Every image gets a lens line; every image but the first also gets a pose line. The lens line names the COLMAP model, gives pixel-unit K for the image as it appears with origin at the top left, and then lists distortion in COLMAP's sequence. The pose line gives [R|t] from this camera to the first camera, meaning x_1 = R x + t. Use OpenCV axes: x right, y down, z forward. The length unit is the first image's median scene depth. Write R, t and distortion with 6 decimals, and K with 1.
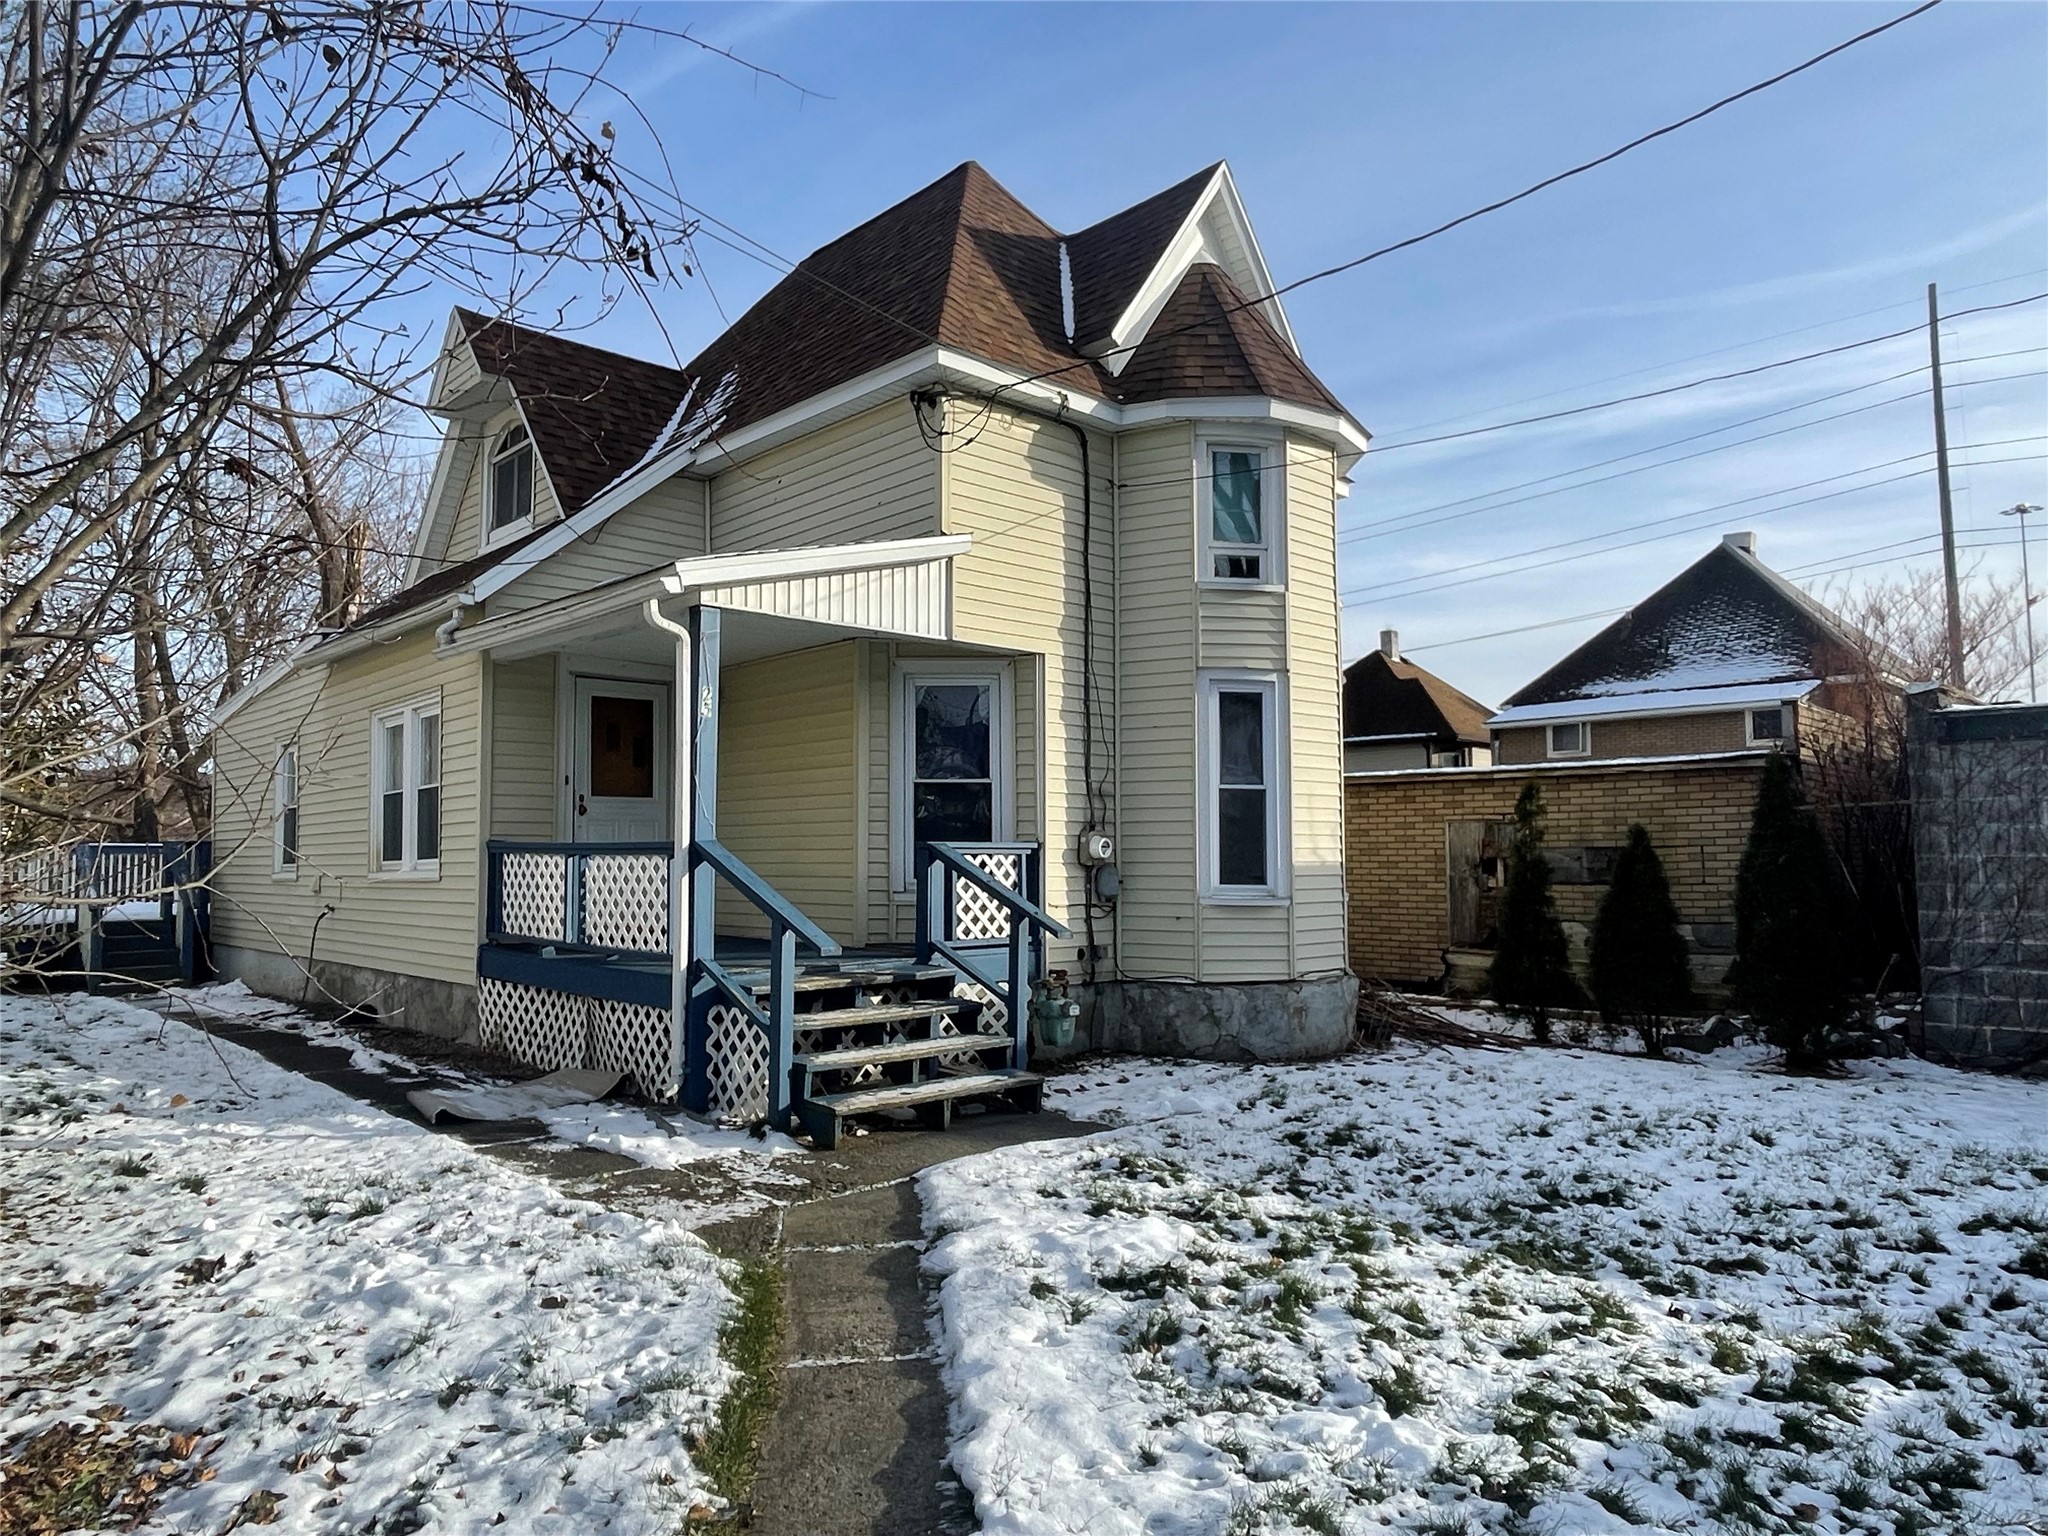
lens RADIAL K [[1338.9, 0, 1031.7], [0, 1338.9, 764.1], [0, 0, 1]] dist [0.009252, -0.004614]
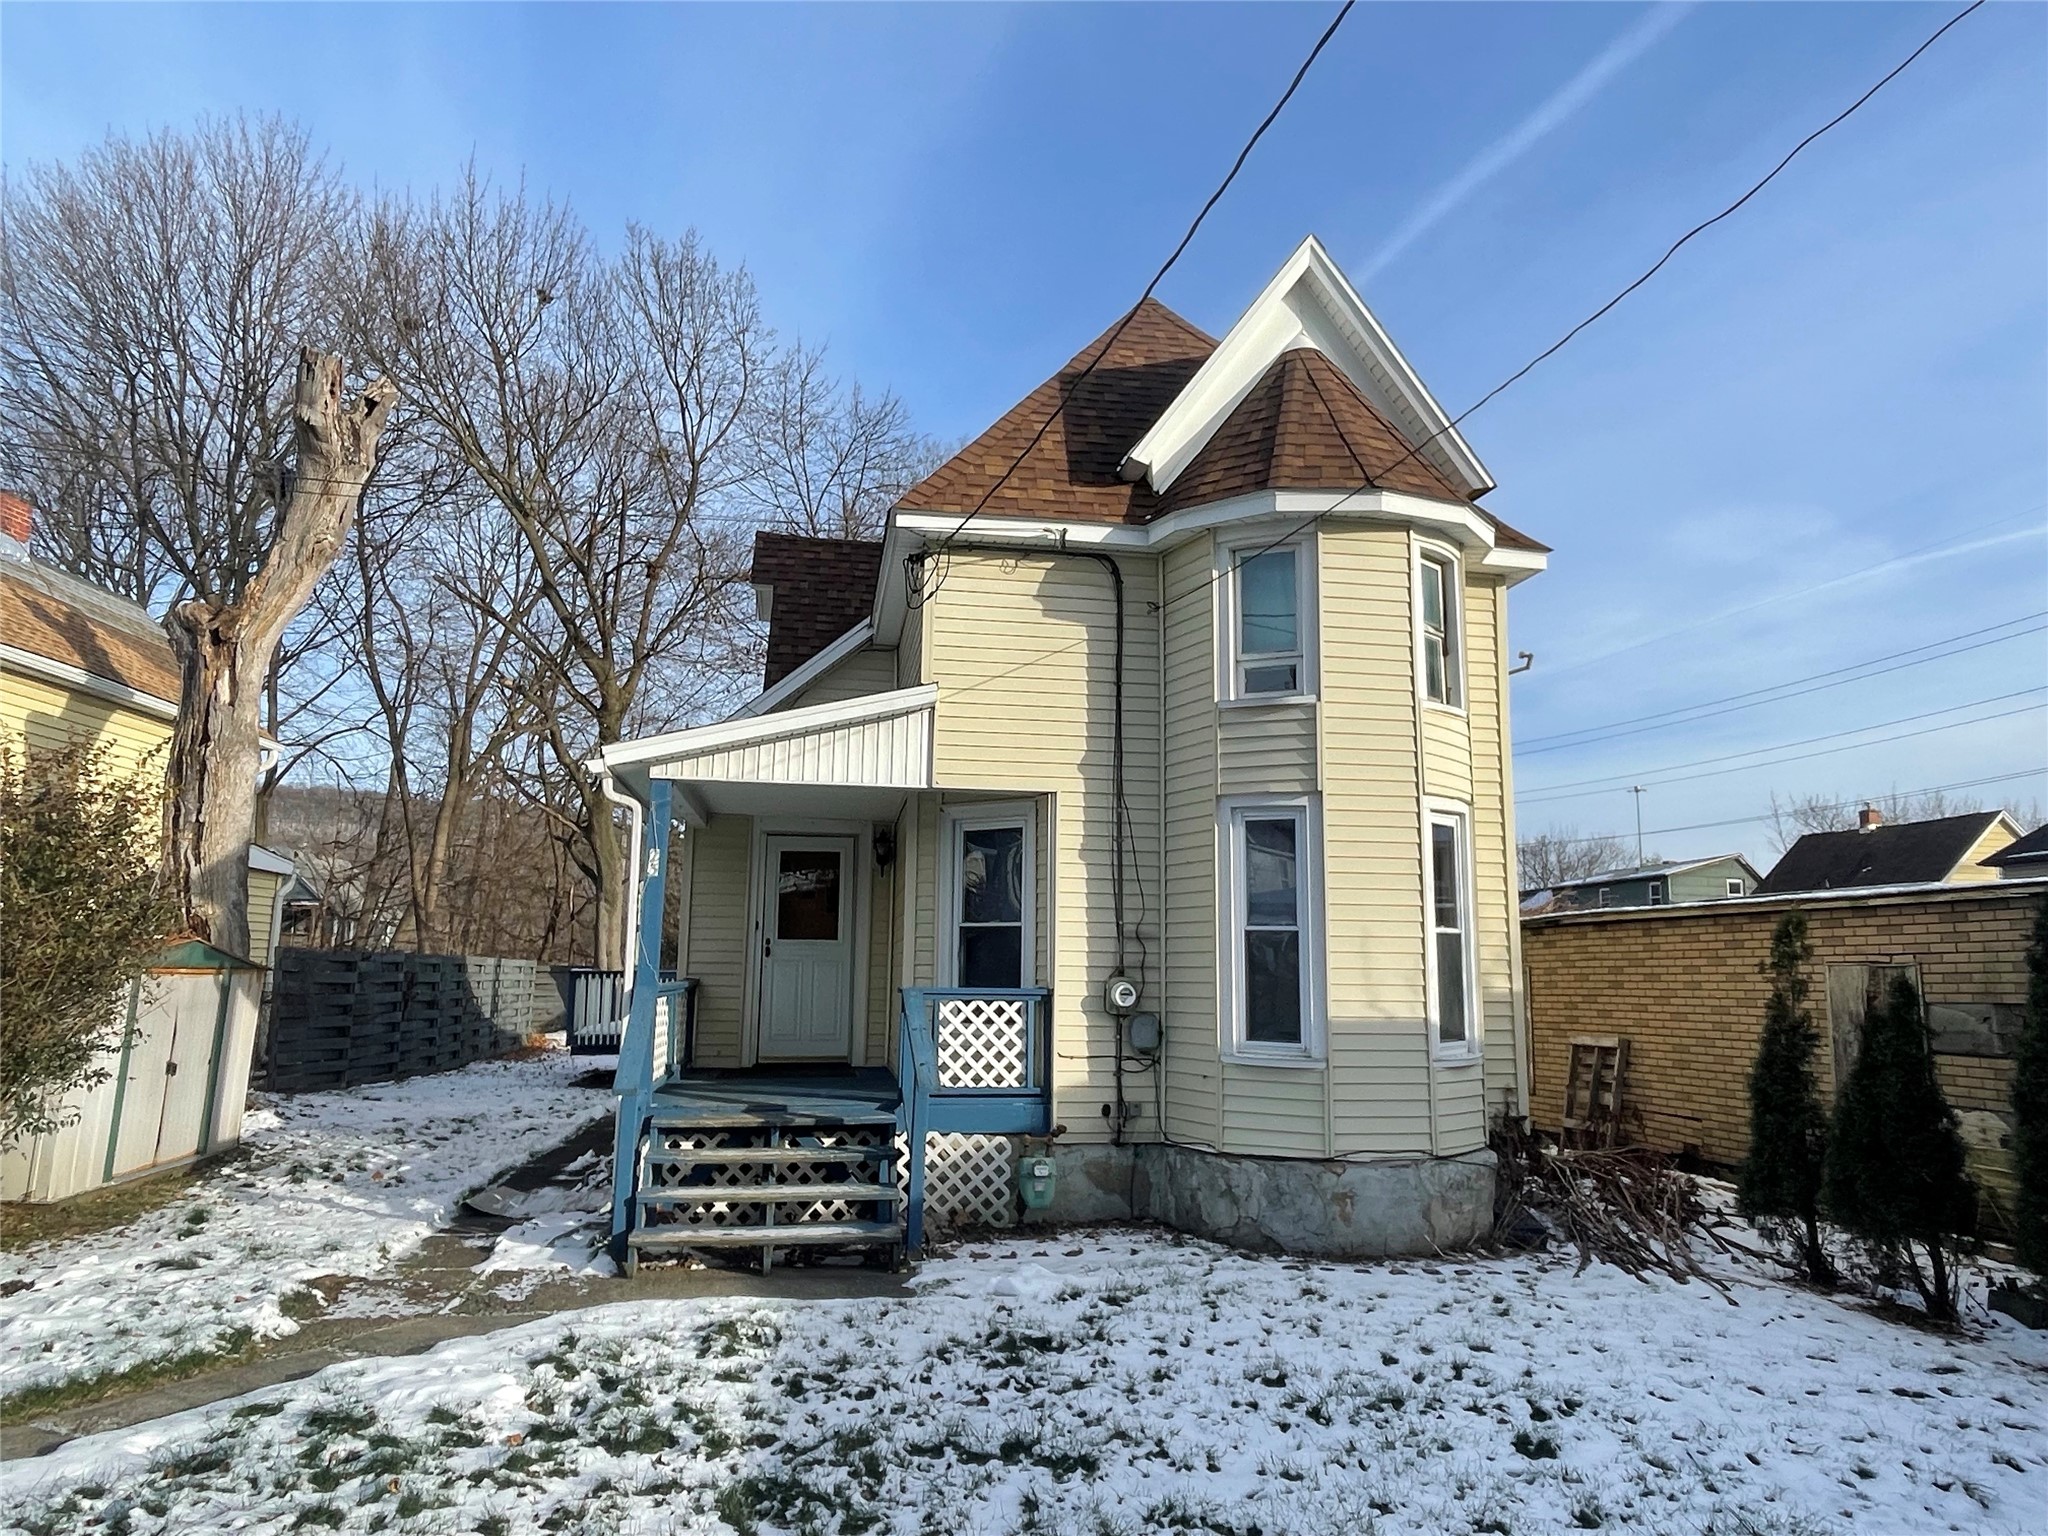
lens RADIAL K [[1338.9, 0, 1022.4], [0, 1338.9, 762.8], [0, 0, 1]] dist [0.009252, -0.004614]
pose [[0.826450, -0.075752, -0.557890, 0.522114], [0.024457, 0.994802, -0.098847, -0.008054], [0.562478, 0.068048, 0.824007, 0.180019]]
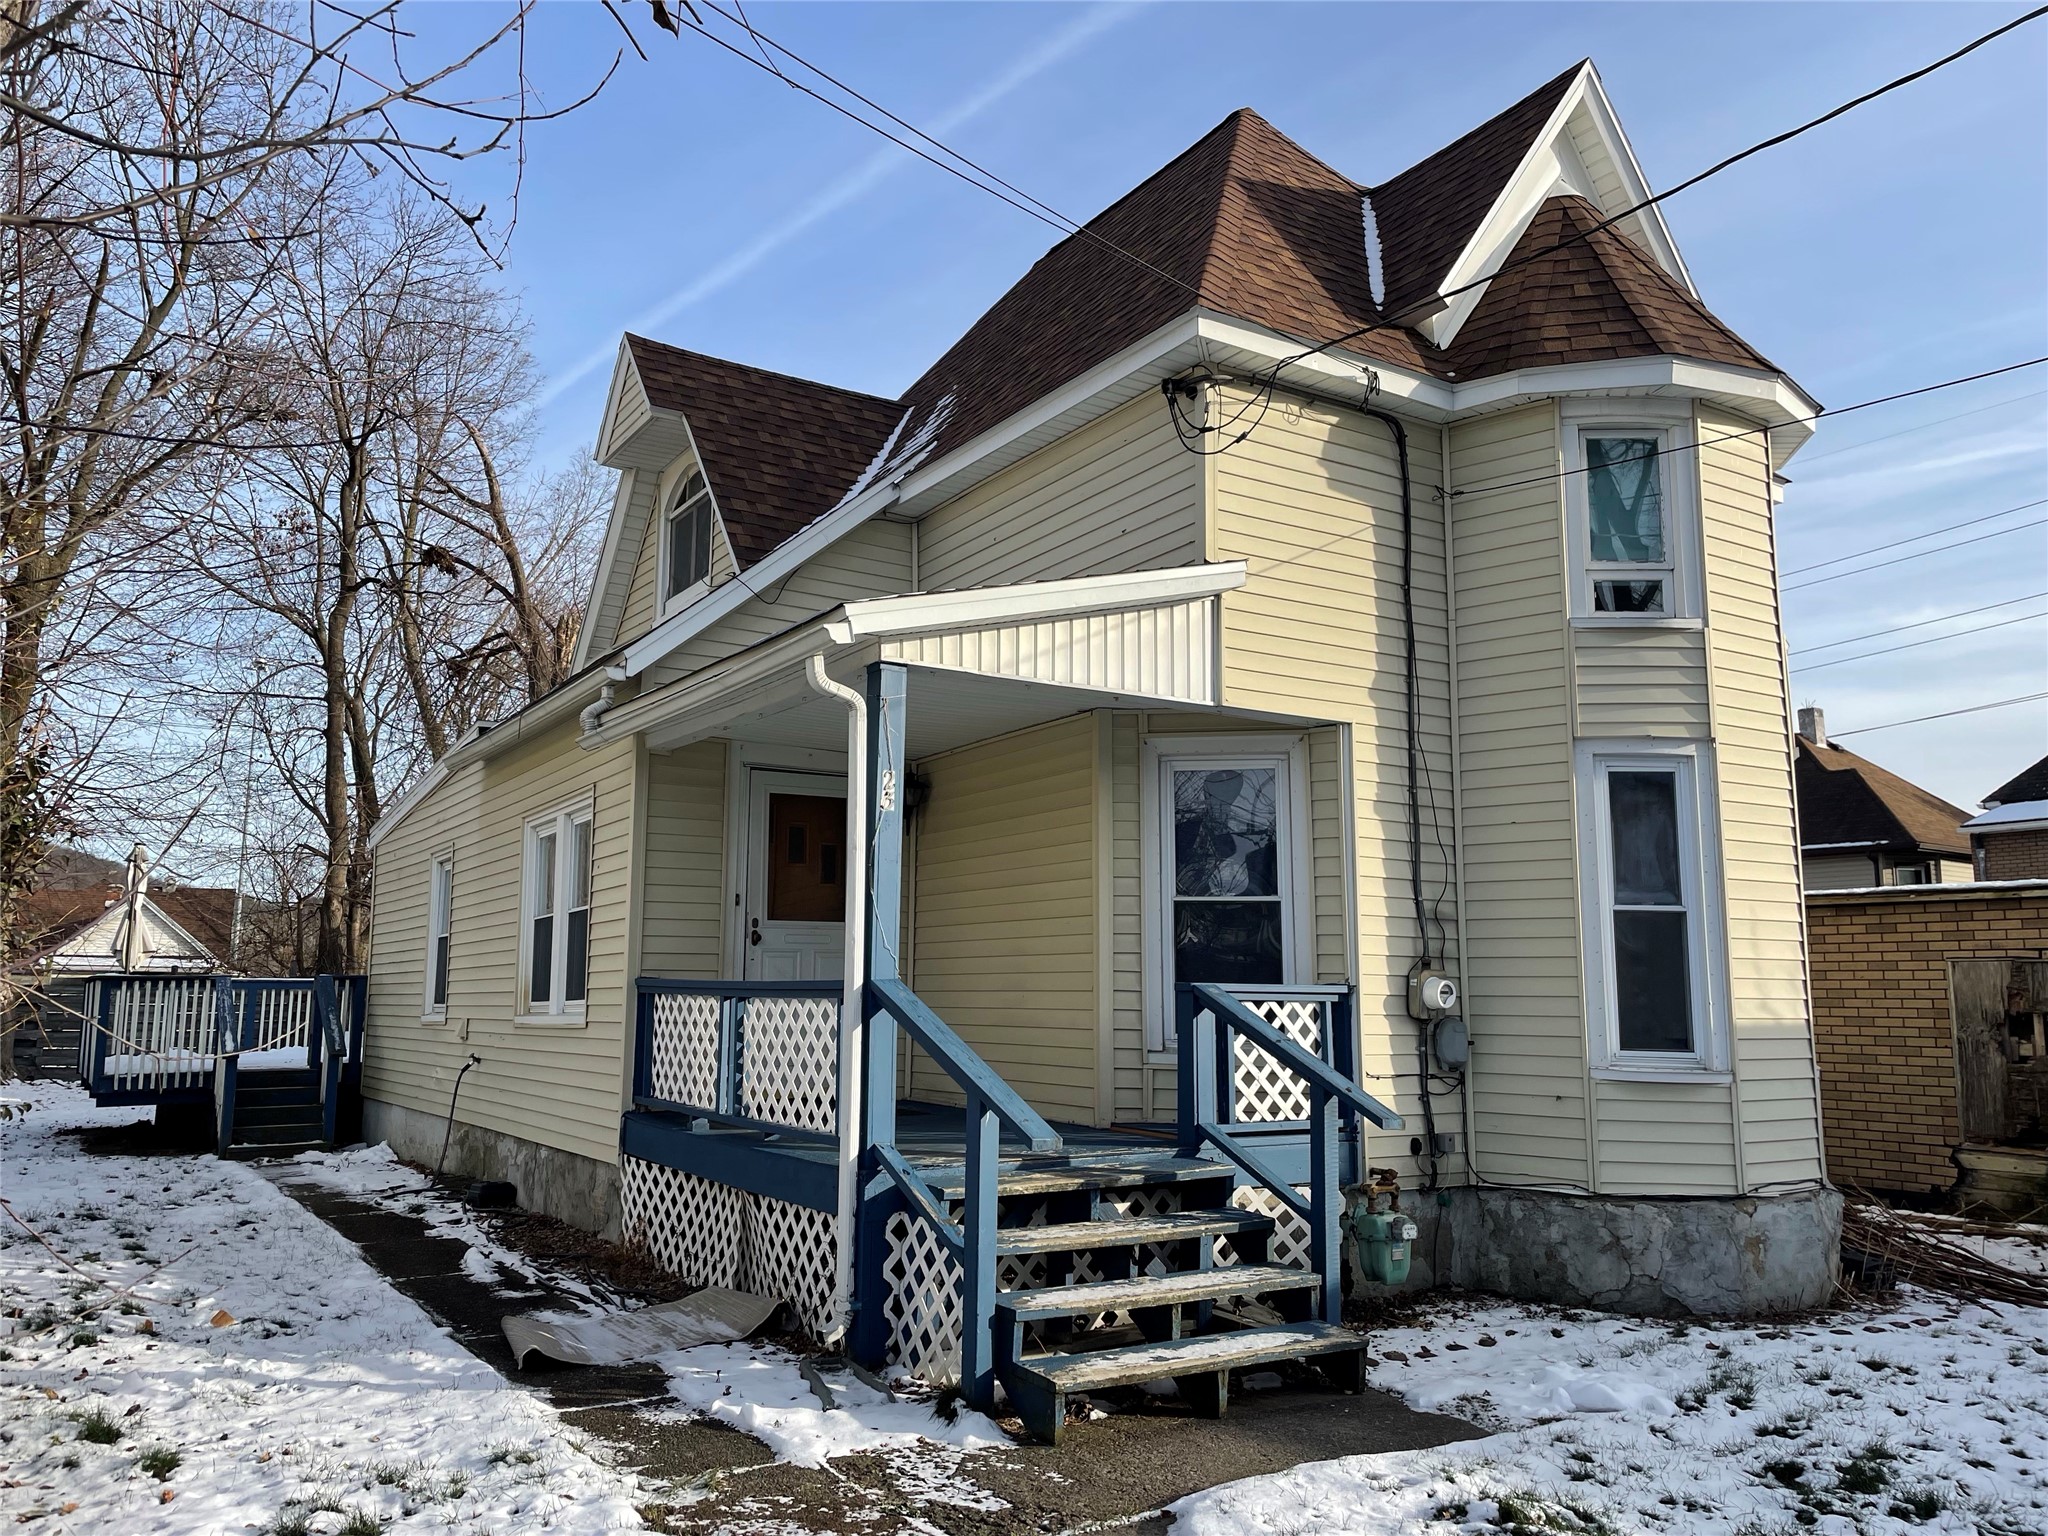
lens RADIAL K [[1556.1, 0, 1023.9], [0, 1556.1, 752.1], [0, 0, 1]] dist [0.071628, -0.074952]
pose [[0.980586, -0.021221, -0.194936, 0.000006], [0.004495, 0.996298, -0.085849, 0.005156], [0.196036, 0.083306, 0.977052, 0.134377]]
